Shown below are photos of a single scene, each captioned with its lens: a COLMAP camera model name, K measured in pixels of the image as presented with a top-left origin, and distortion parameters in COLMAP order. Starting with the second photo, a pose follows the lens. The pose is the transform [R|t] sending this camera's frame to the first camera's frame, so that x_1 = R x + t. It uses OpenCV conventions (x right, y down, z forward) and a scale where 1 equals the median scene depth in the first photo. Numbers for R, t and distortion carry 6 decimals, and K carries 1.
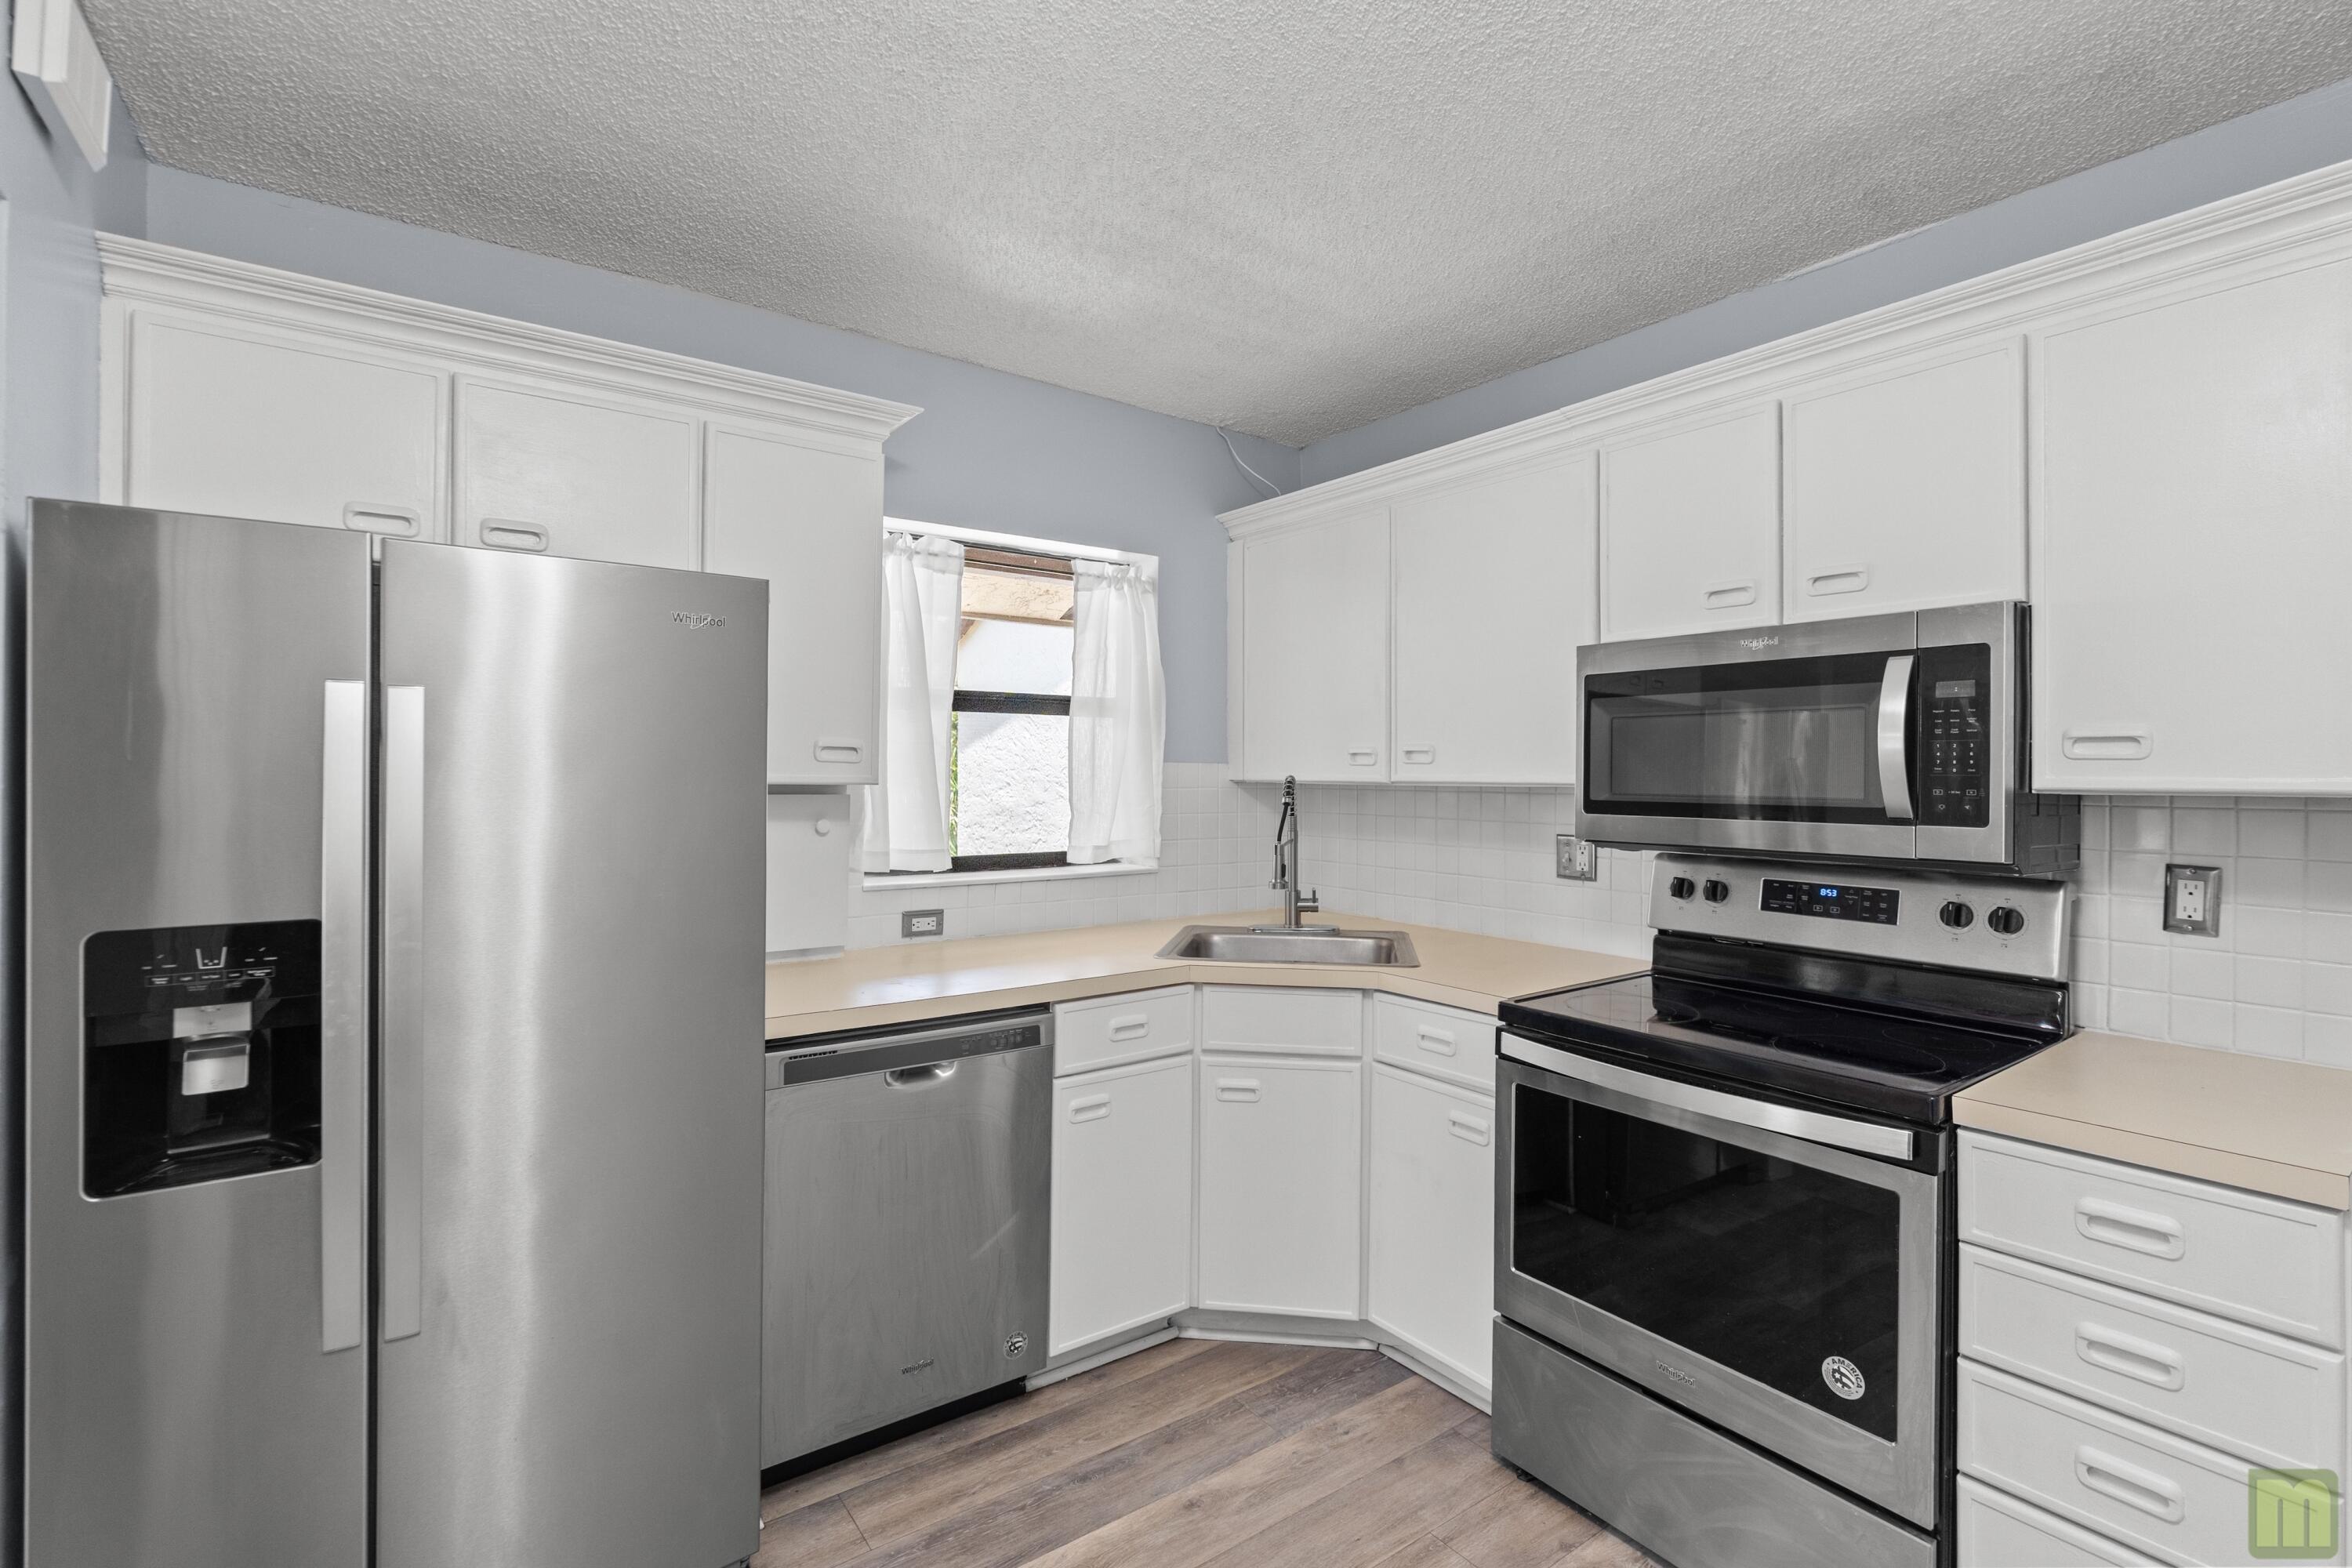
lens RADIAL K [[1061.6, 0, 1176.0], [0, 1061.6, 784.0], [0, 0, 1]] dist [-0.004075, 0.000783]
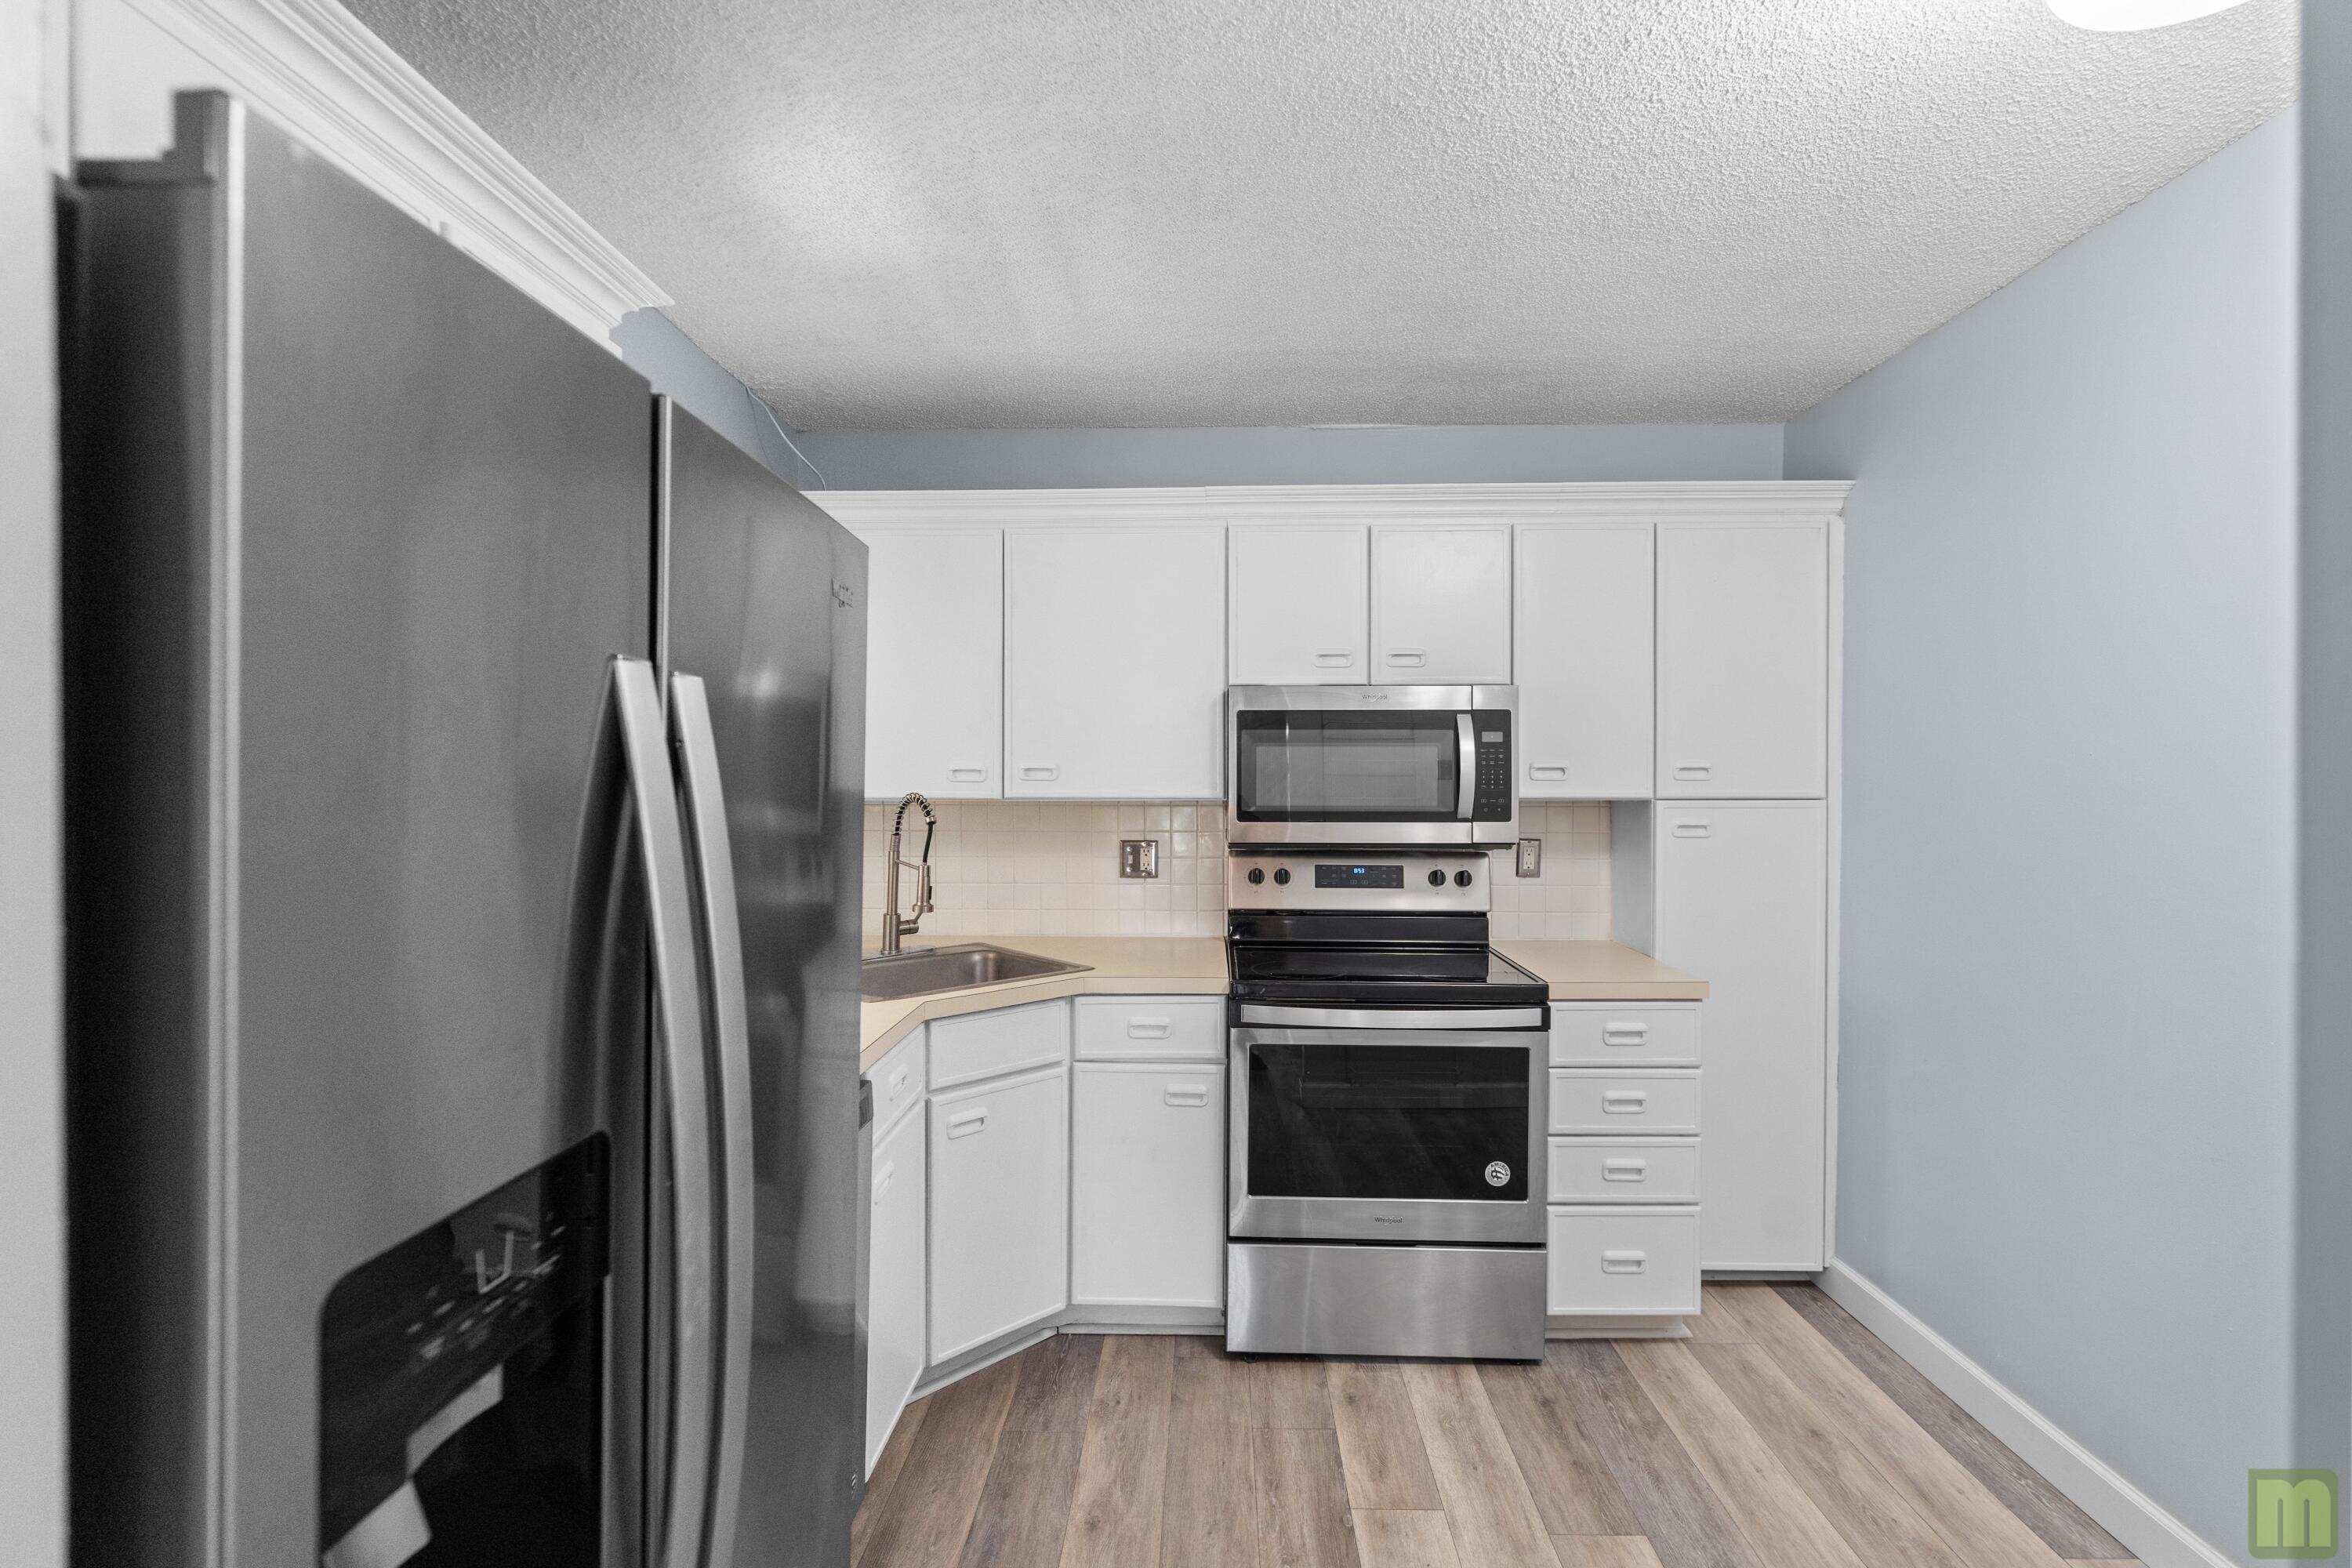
lens RADIAL K [[1054.2, 0, 1175.6], [0, 1054.2, 808.8], [0, 0, 1]] dist [-0.013245, 0.000115]
pose [[0.614071, -0.025676, 0.788833, -0.668291], [0.010324, 0.999646, 0.024502, -0.019530], [-0.789183, -0.006902, 0.614119, 0.317770]]
